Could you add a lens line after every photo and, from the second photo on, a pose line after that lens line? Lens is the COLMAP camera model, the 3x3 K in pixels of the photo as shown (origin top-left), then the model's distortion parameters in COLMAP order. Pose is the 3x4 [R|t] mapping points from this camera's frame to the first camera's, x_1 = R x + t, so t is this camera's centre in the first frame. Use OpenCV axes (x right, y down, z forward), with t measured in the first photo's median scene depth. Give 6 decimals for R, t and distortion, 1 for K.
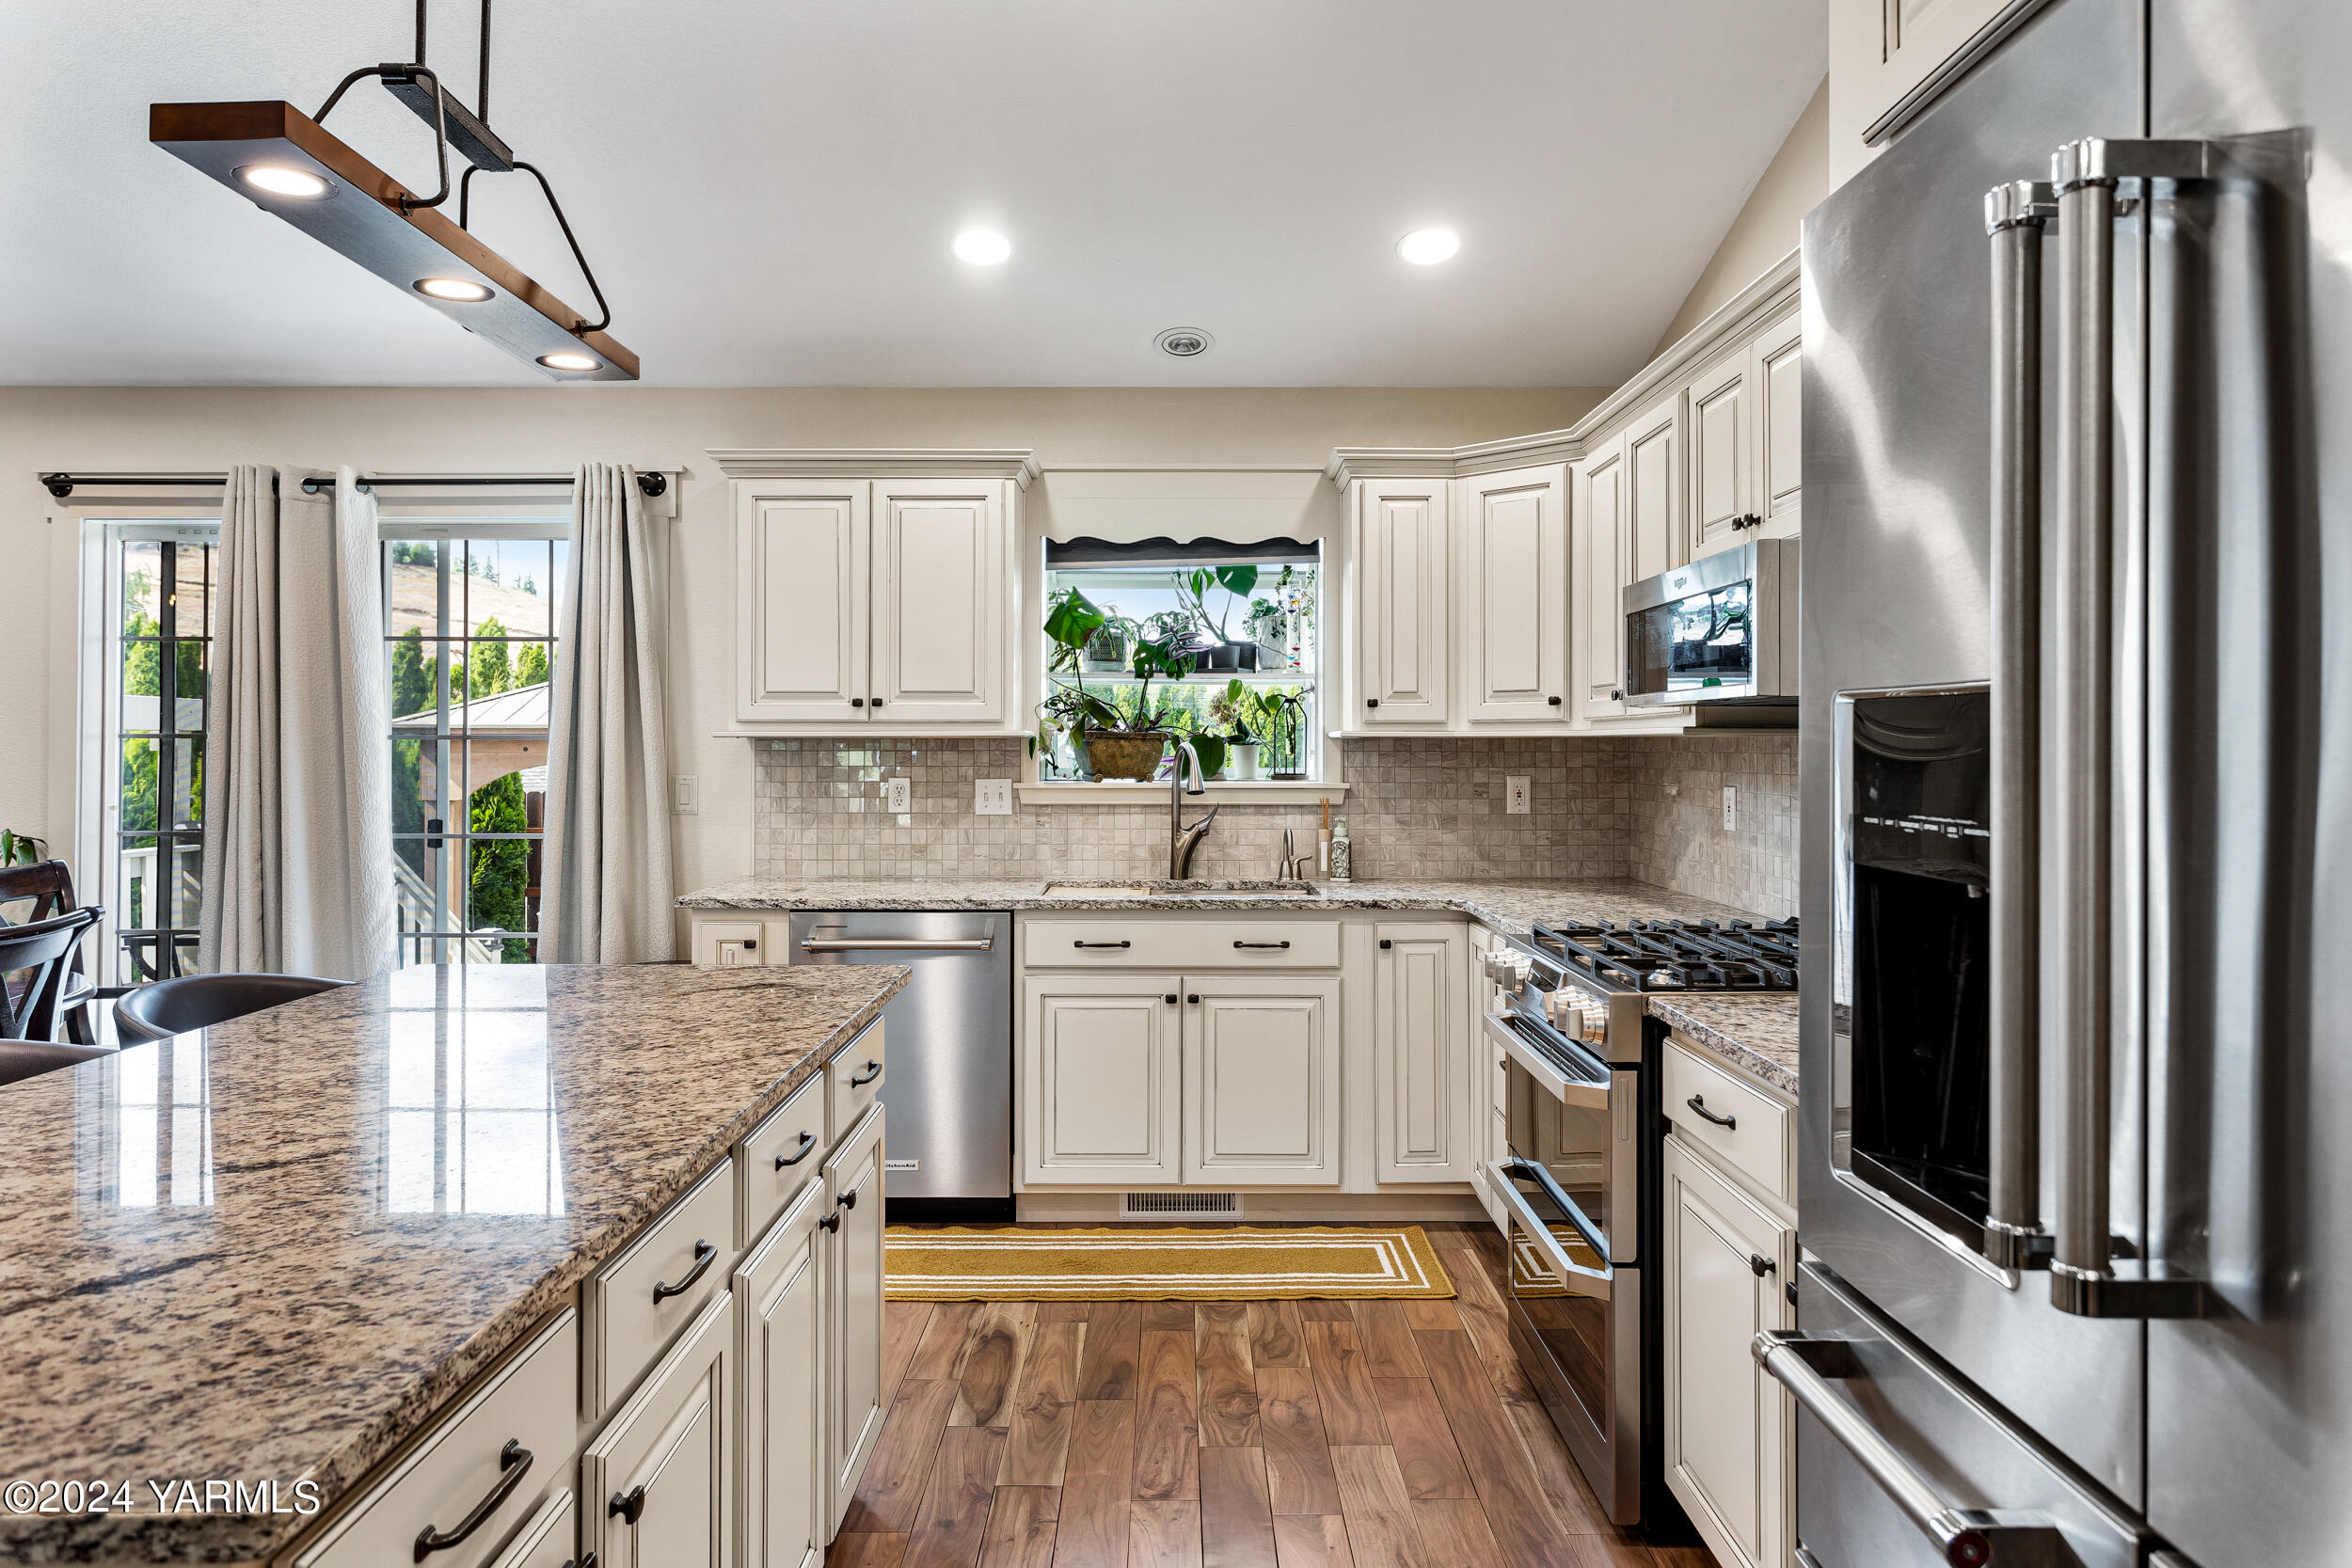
lens RADIAL K [[1502.8, 0, 1157.2], [0, 1502.8, 742.0], [0, 0, 1]] dist [-0.005935, -0.000375]
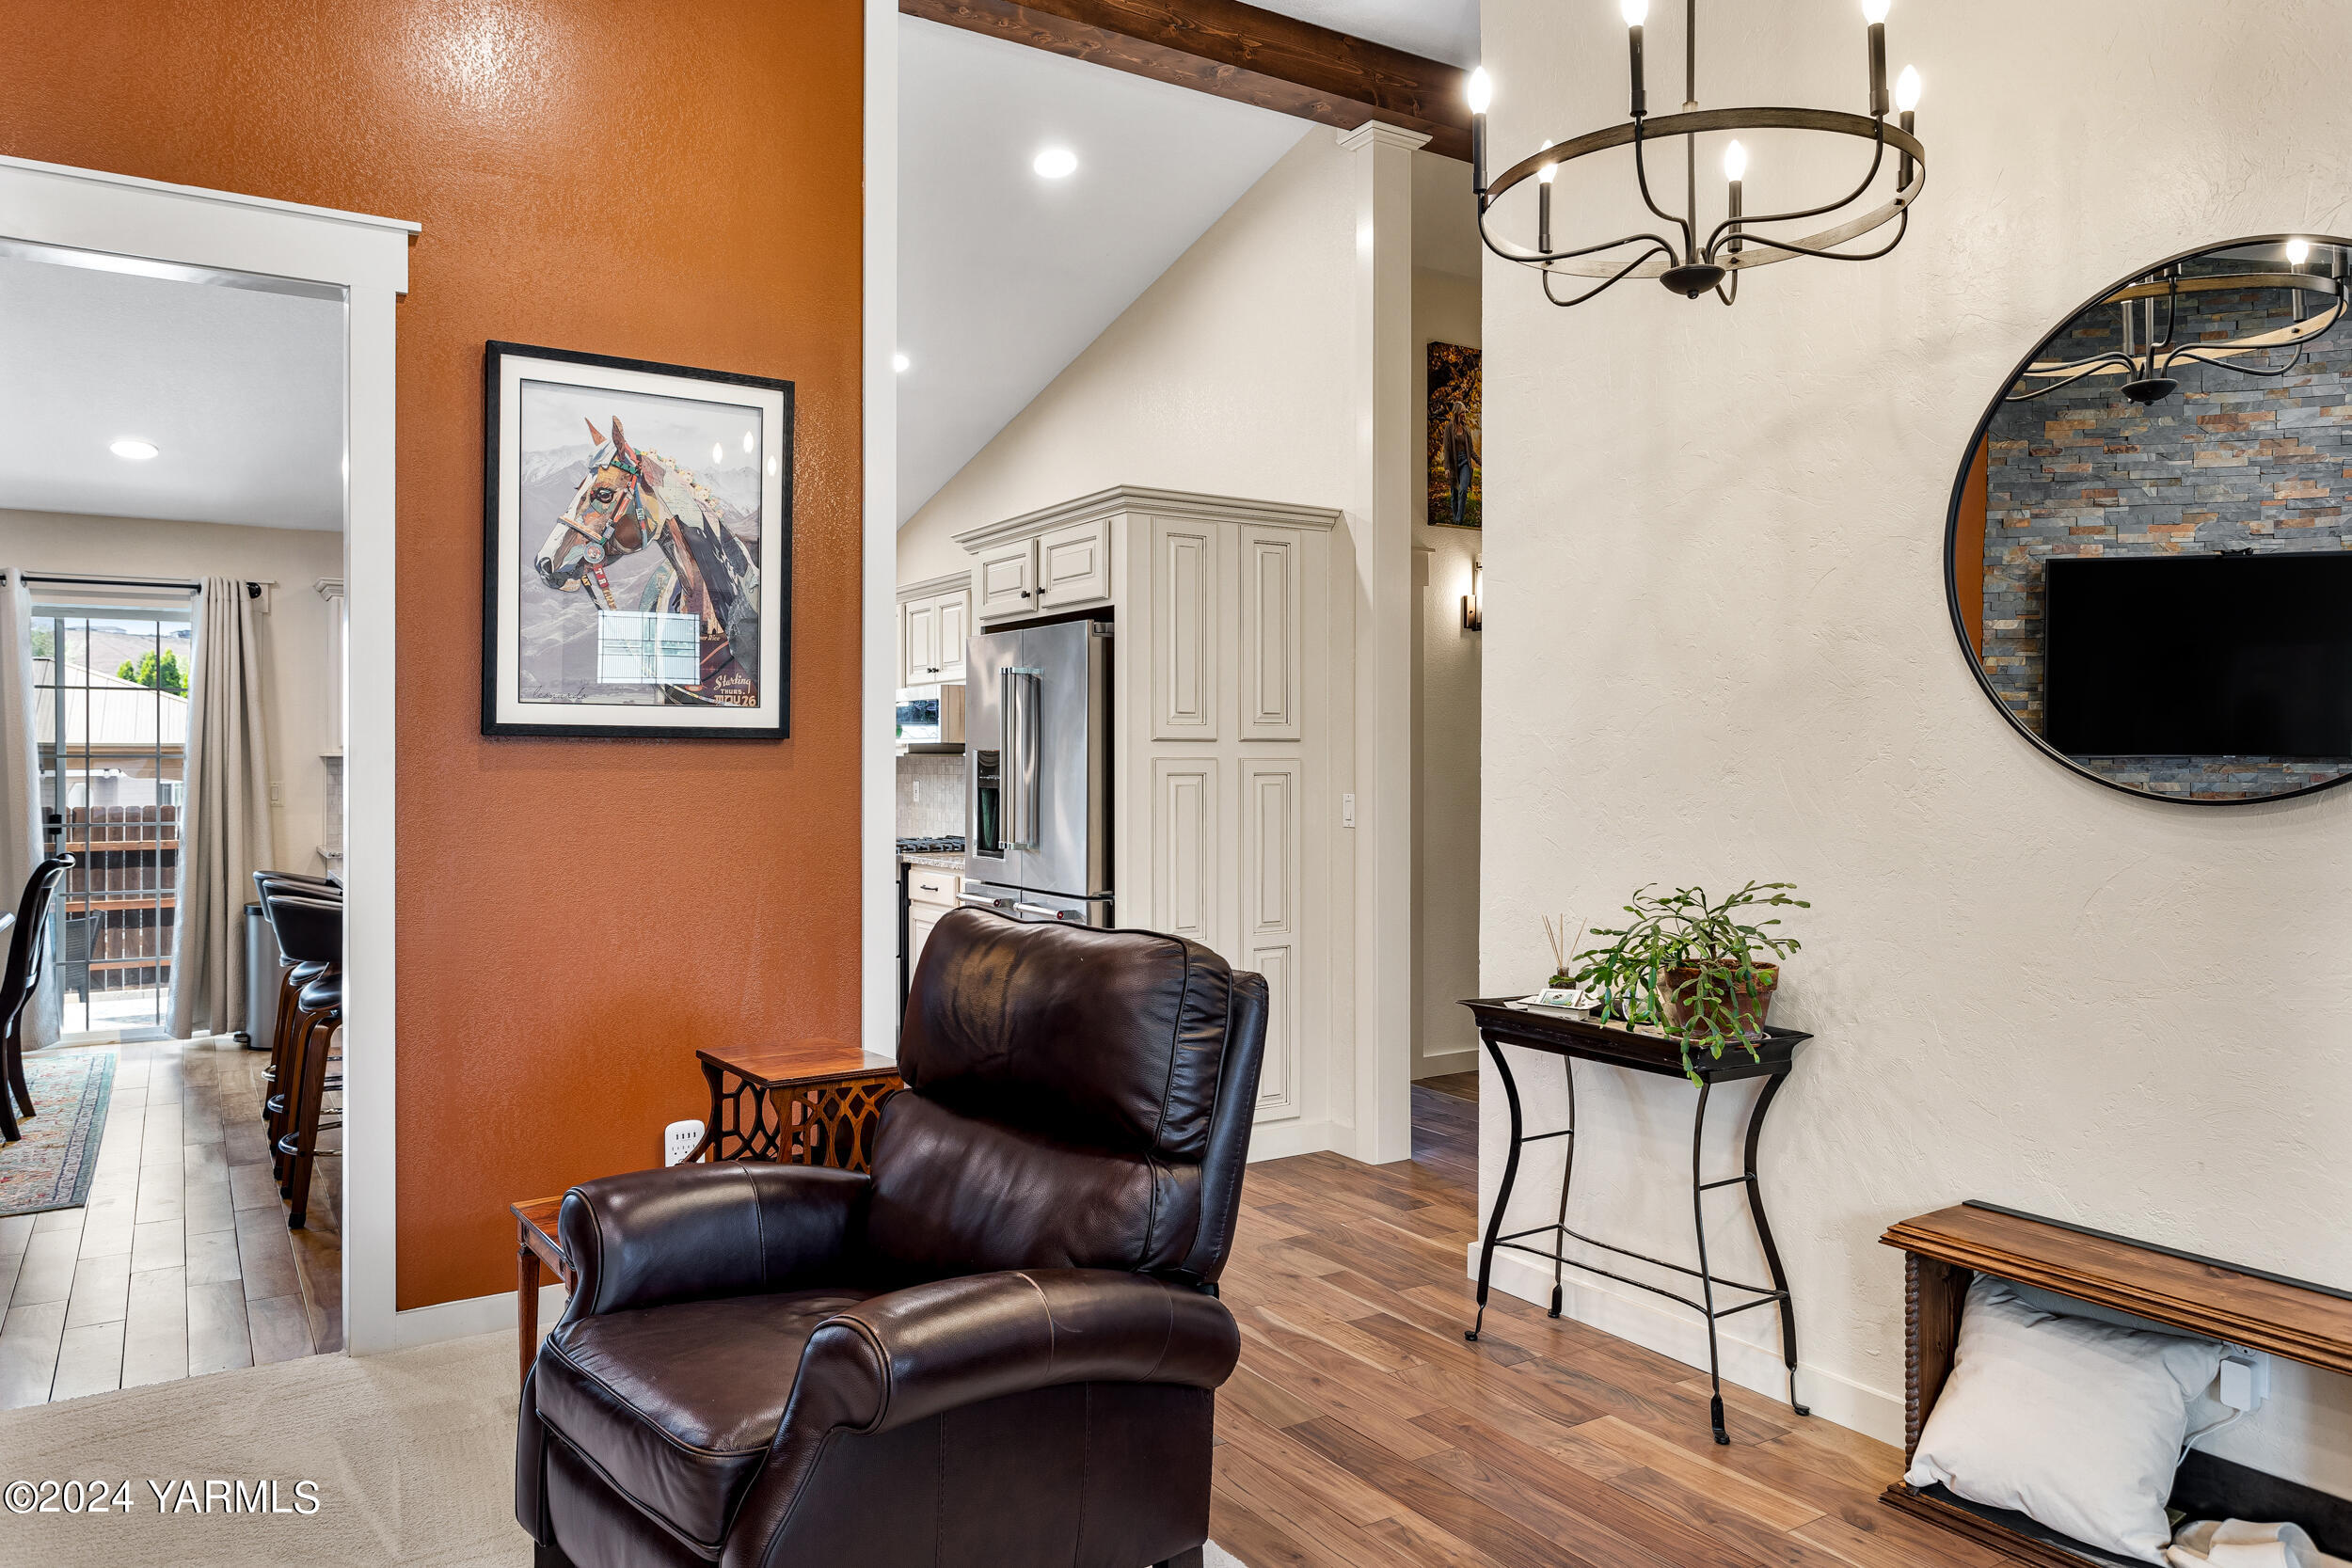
lens RADIAL K [[1578.9, 0, 1153.2], [0, 1578.9, 765.7], [0, 0, 1]] dist [-0.005370, 0.008716]
pose [[0.847838, -0.002105, 0.530251, -0.414068], [-0.000382, 0.999989, 0.004581, -0.001204], [-0.530255, -0.004087, 0.847828, -0.853041]]
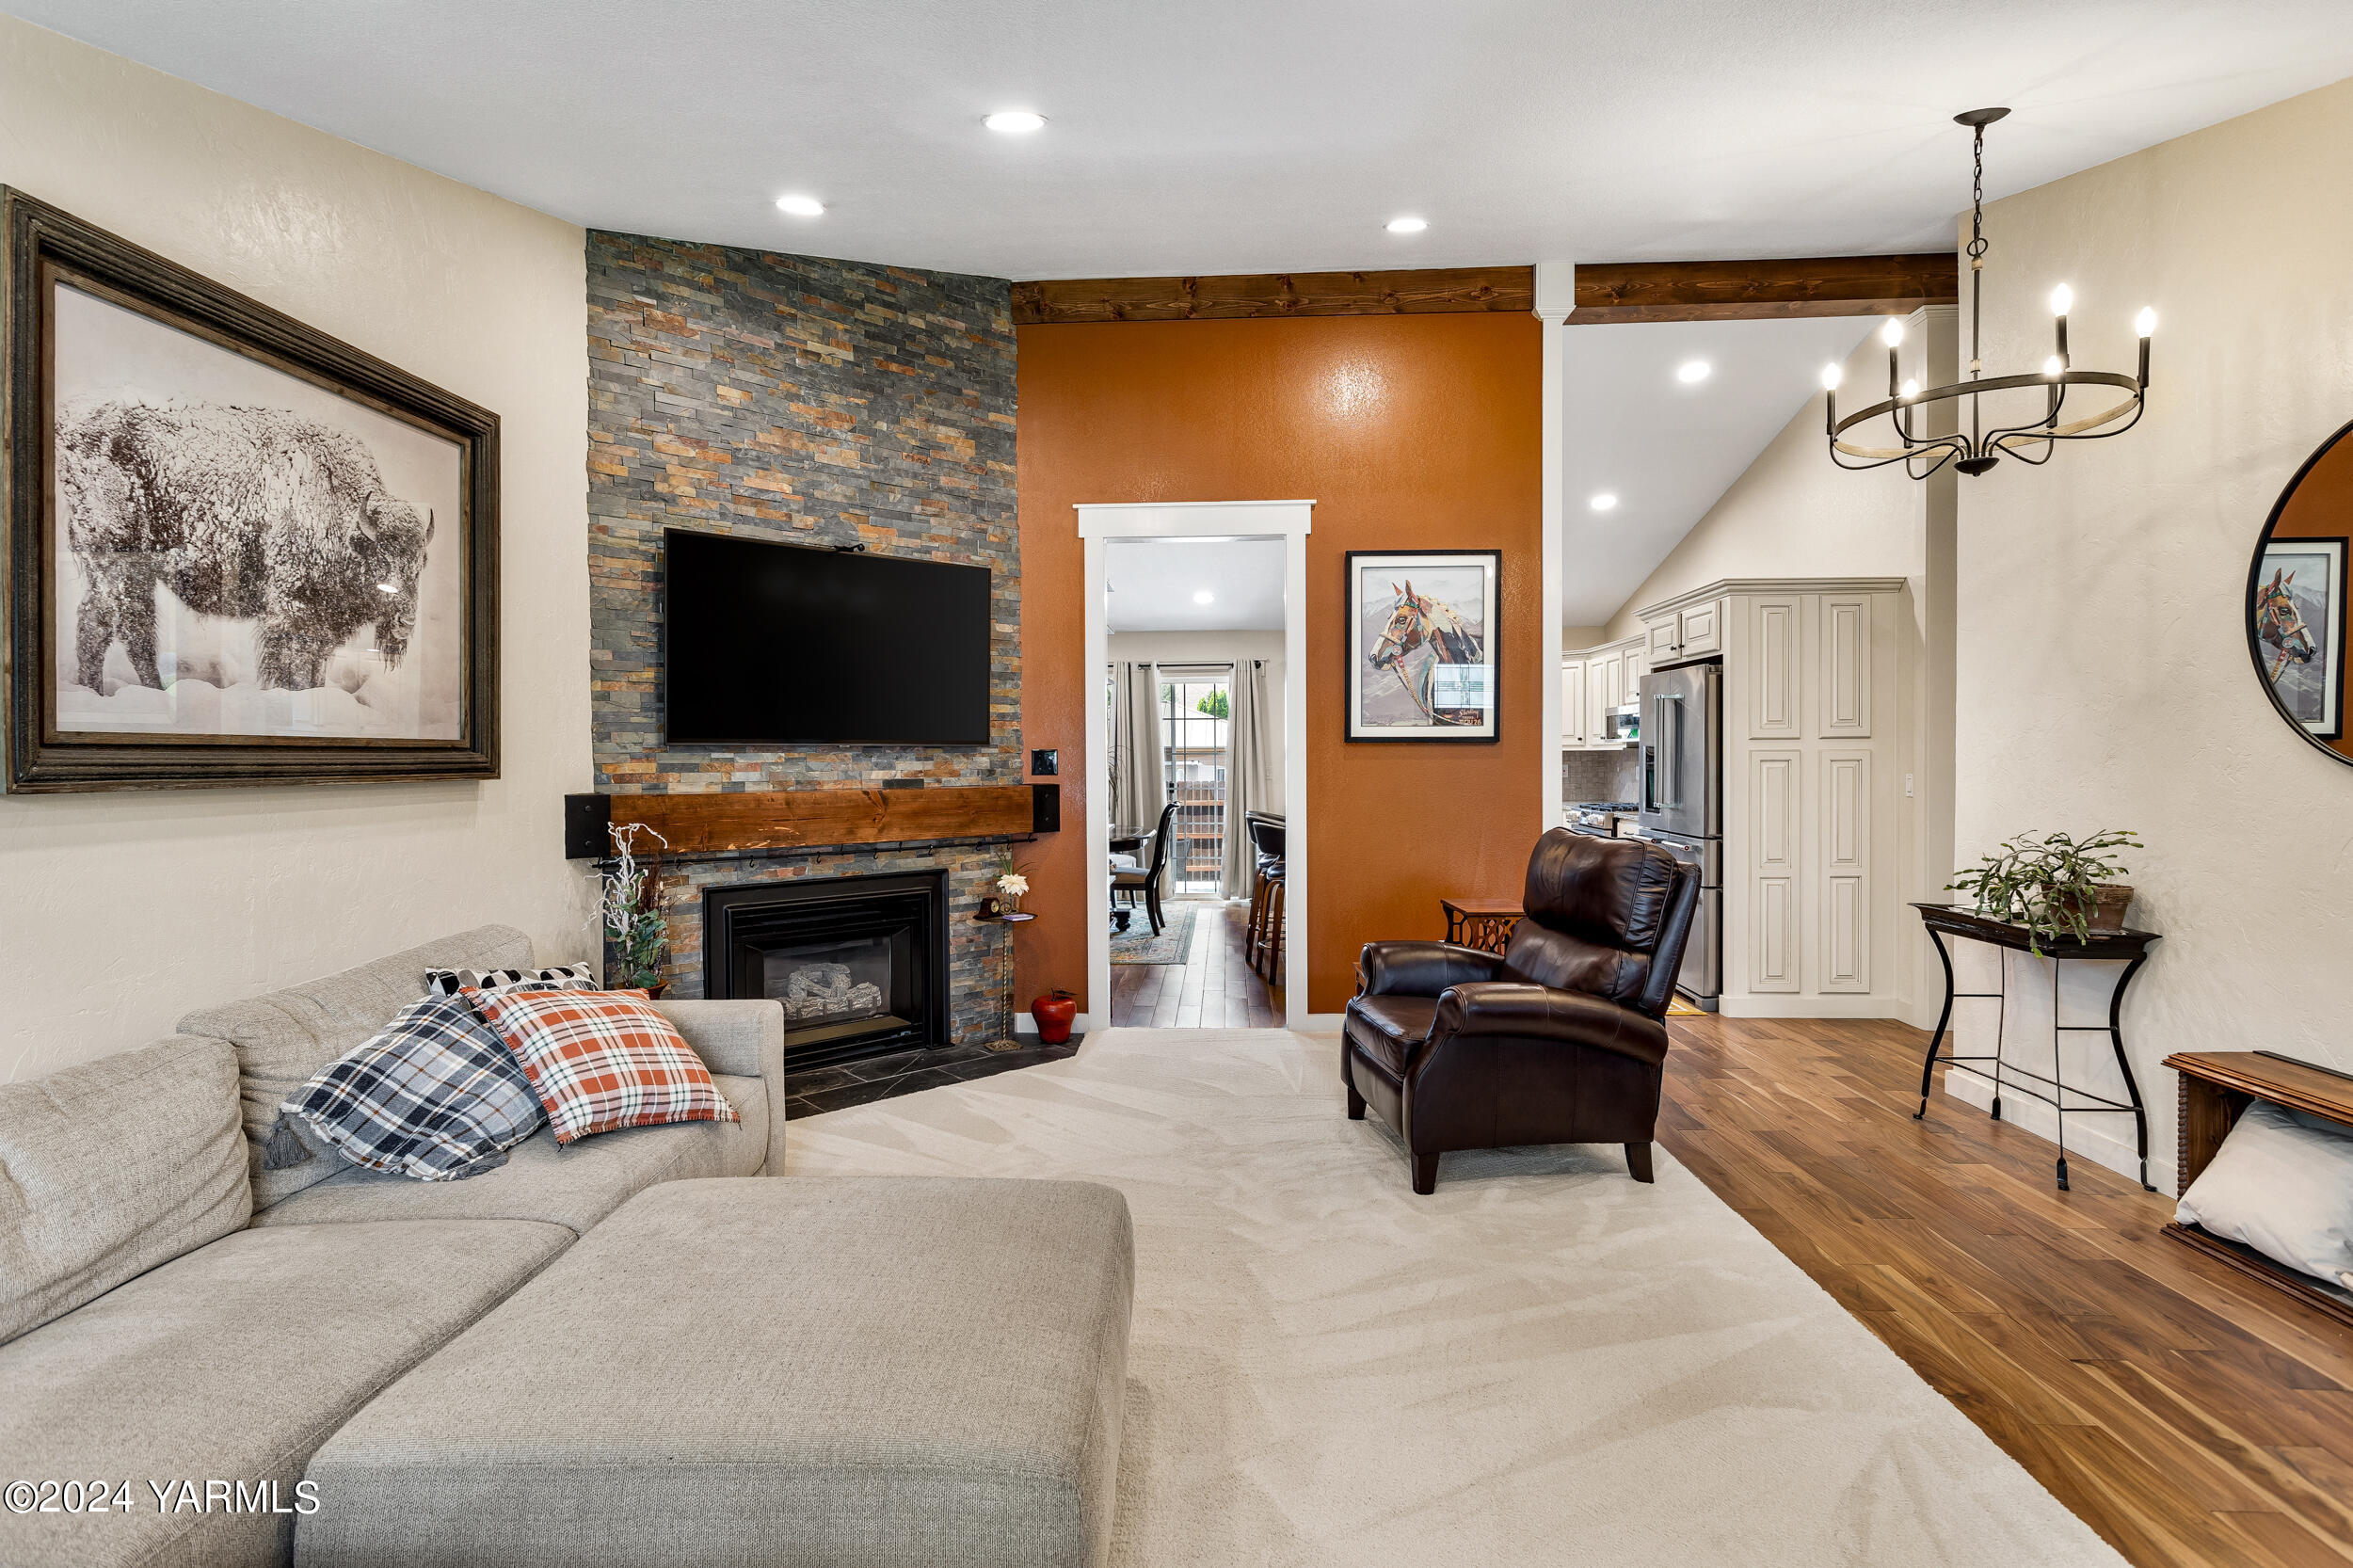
lens RADIAL K [[1124.3, 0, 1163.9], [0, 1124.3, 772.5], [0, 0, 1]] dist [0.000493, -0.000865]
pose [[0.998622, -0.006300, -0.052106, -0.406665], [0.007152, 0.999843, 0.016181, -0.001688], [0.051996, -0.016531, 0.998510, -1.169823]]
